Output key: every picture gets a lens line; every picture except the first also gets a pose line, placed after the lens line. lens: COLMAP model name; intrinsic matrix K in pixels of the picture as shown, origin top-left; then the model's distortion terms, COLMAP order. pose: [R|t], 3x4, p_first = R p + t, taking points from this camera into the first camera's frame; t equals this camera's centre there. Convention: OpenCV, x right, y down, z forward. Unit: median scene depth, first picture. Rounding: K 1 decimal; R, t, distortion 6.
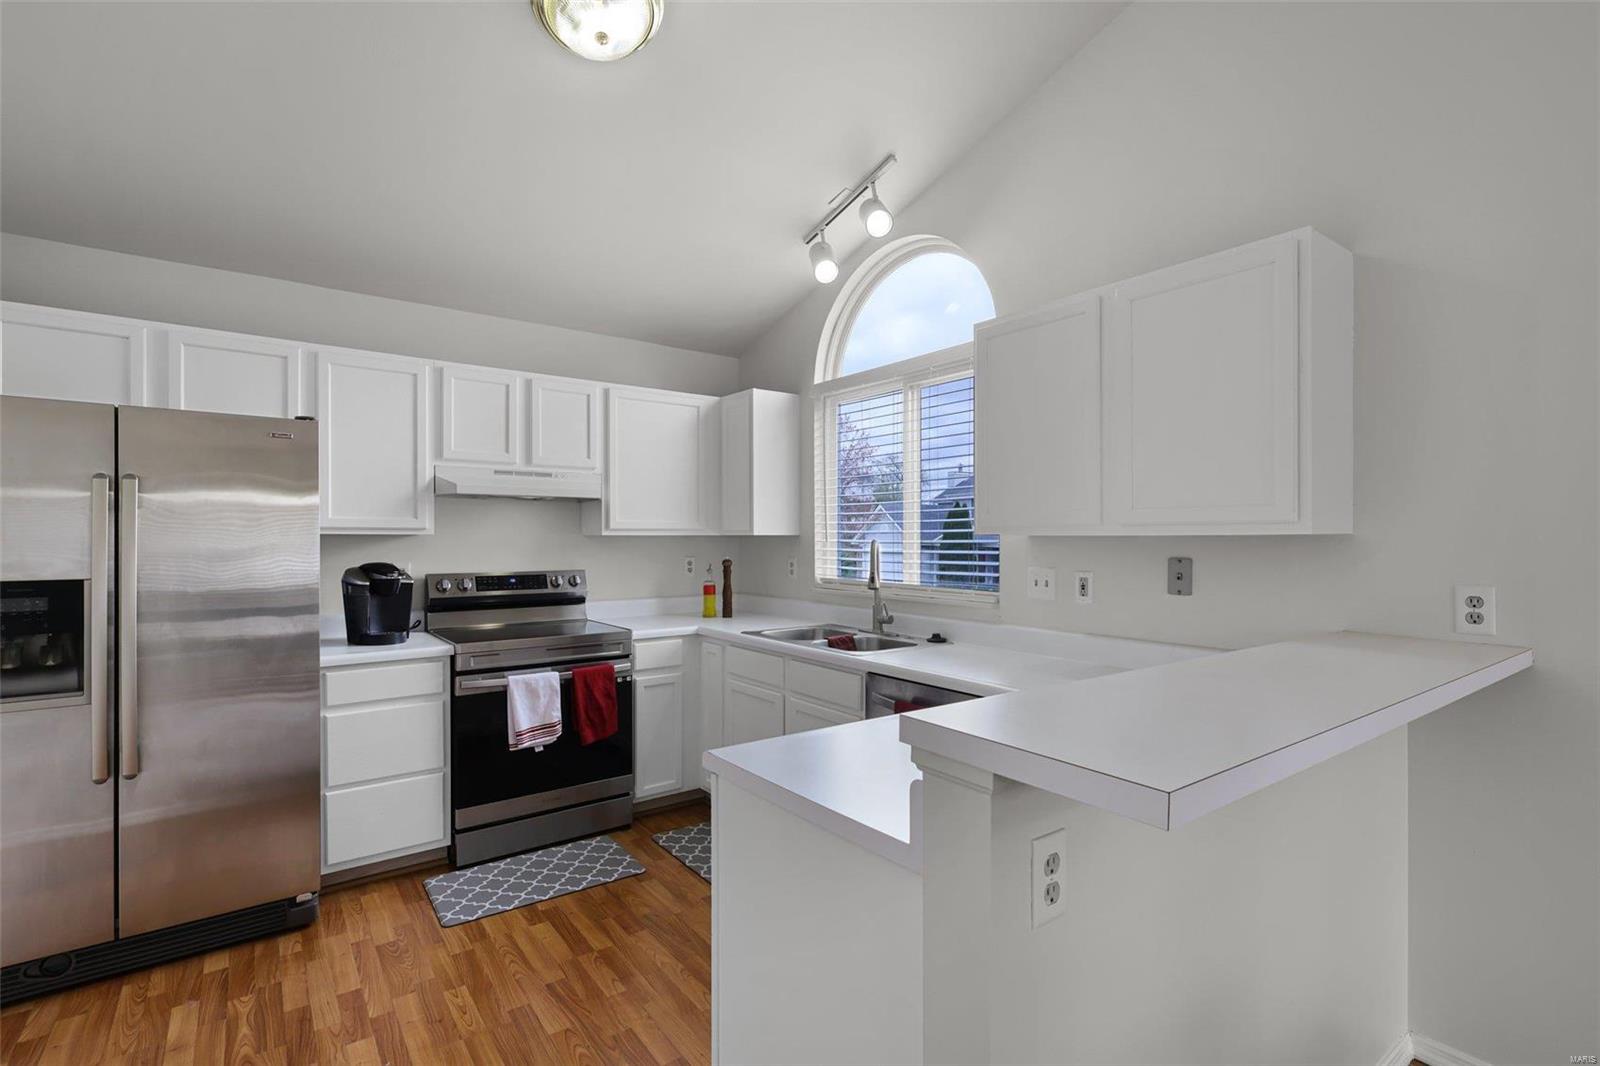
lens RADIAL K [[742.5, 0, 794.7], [0, 742.5, 540.3], [0, 0, 1]] dist [-0.002250, -0.000099]
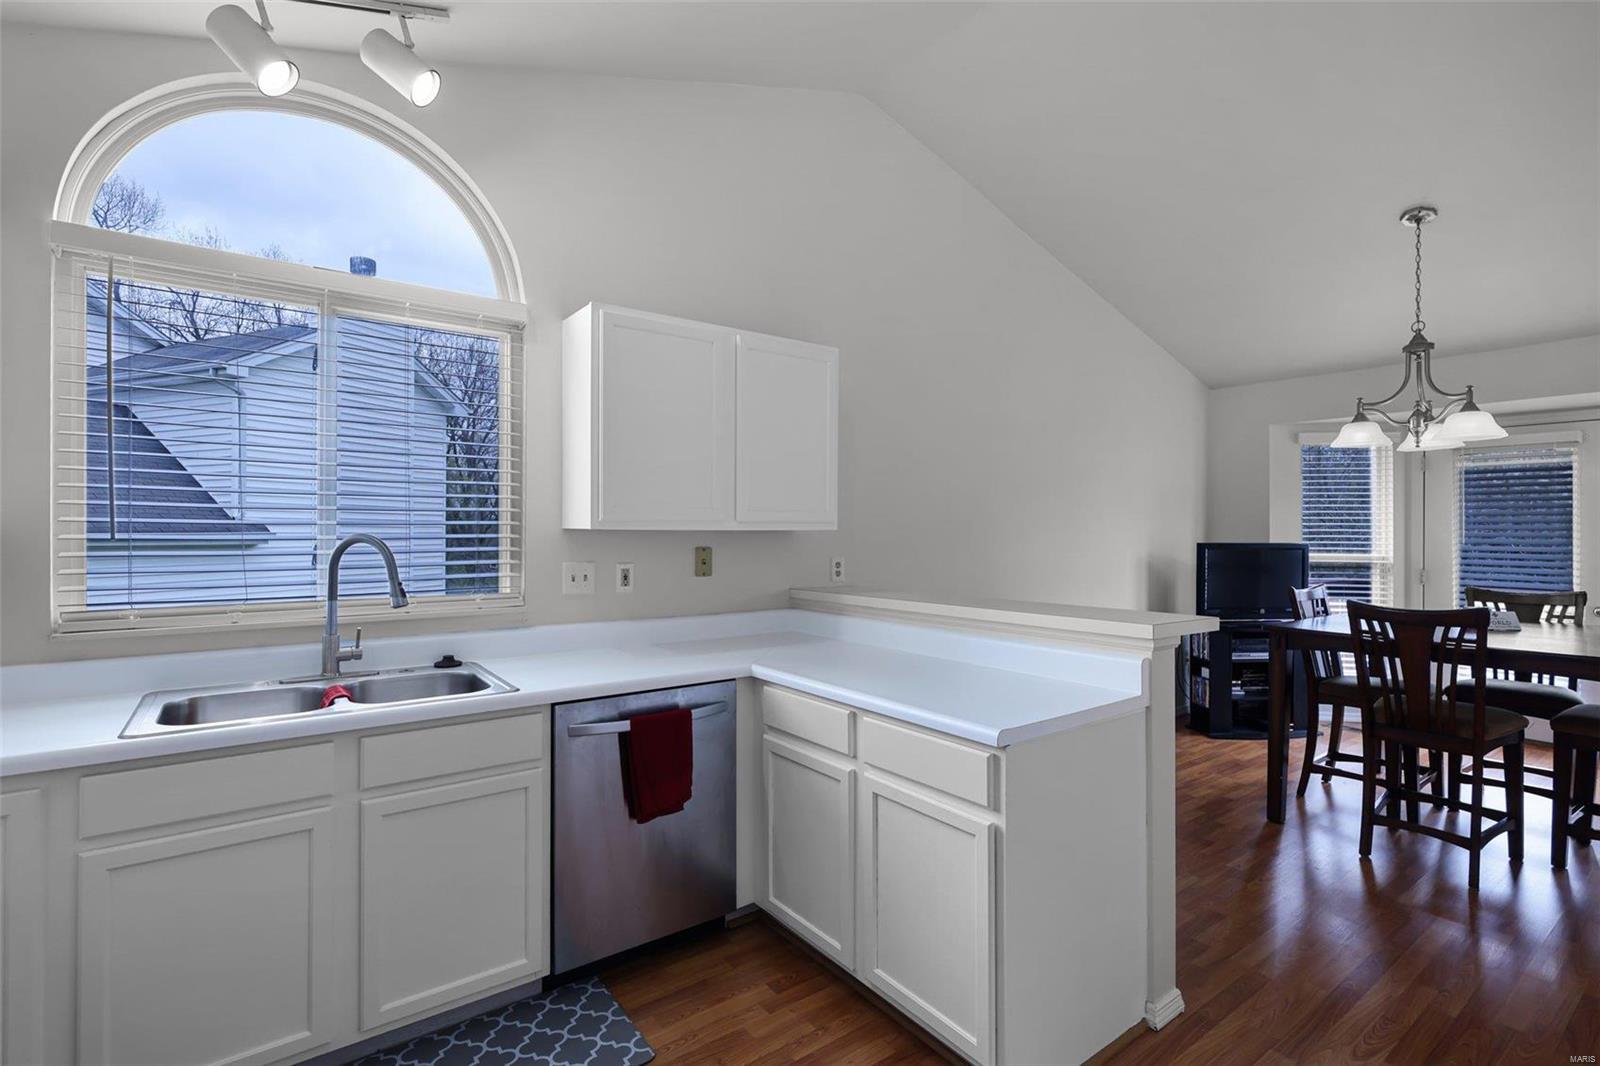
lens RADIAL K [[742.5, 0, 804.5], [0, 742.5, 527.9], [0, 0, 1]] dist [-0.002250, -0.000099]
pose [[-0.013061, 0.004419, 0.999905, -0.542792], [0.002647, 0.999987, -0.004384, -0.003002], [-0.999911, 0.002589, -0.013073, 0.589407]]
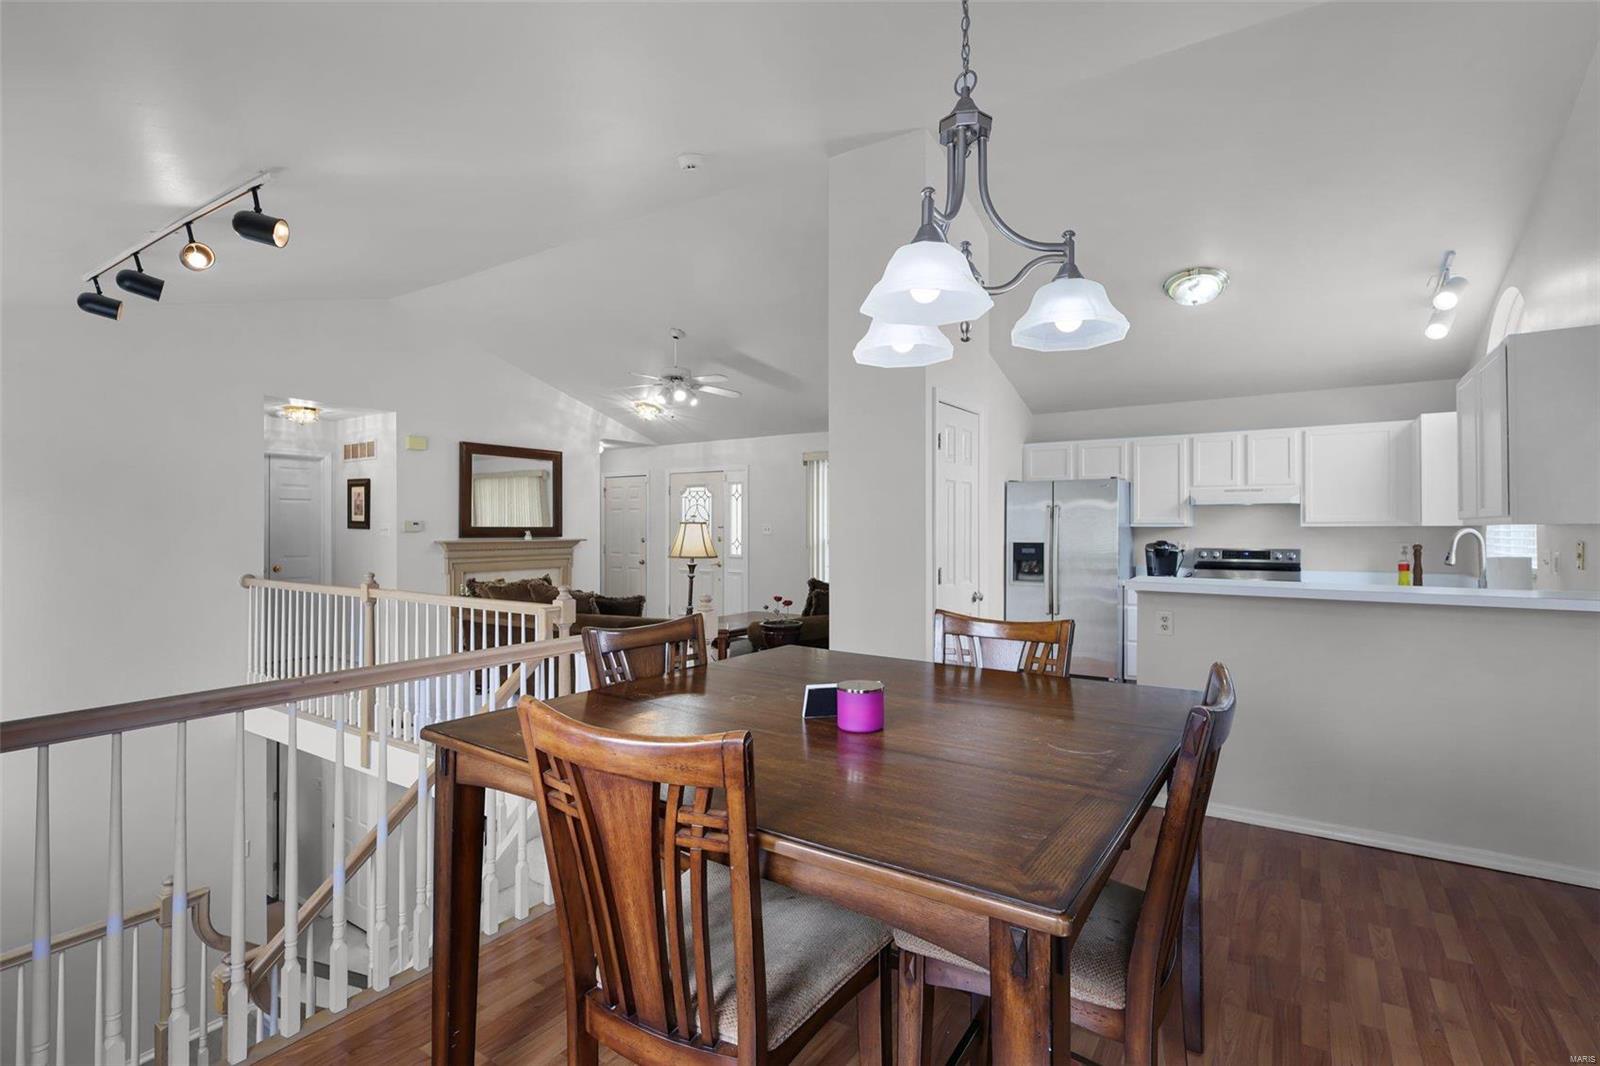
lens RADIAL K [[742.5, 0, 805.1], [0, 742.5, 527.6], [0, 0, 1]] dist [-0.002250, -0.000099]
pose [[0.340656, -0.001843, -0.940186, 1.037273], [-0.002886, 0.999991, -0.003006, 0.003826], [0.940183, 0.003737, 0.340648, -0.614503]]
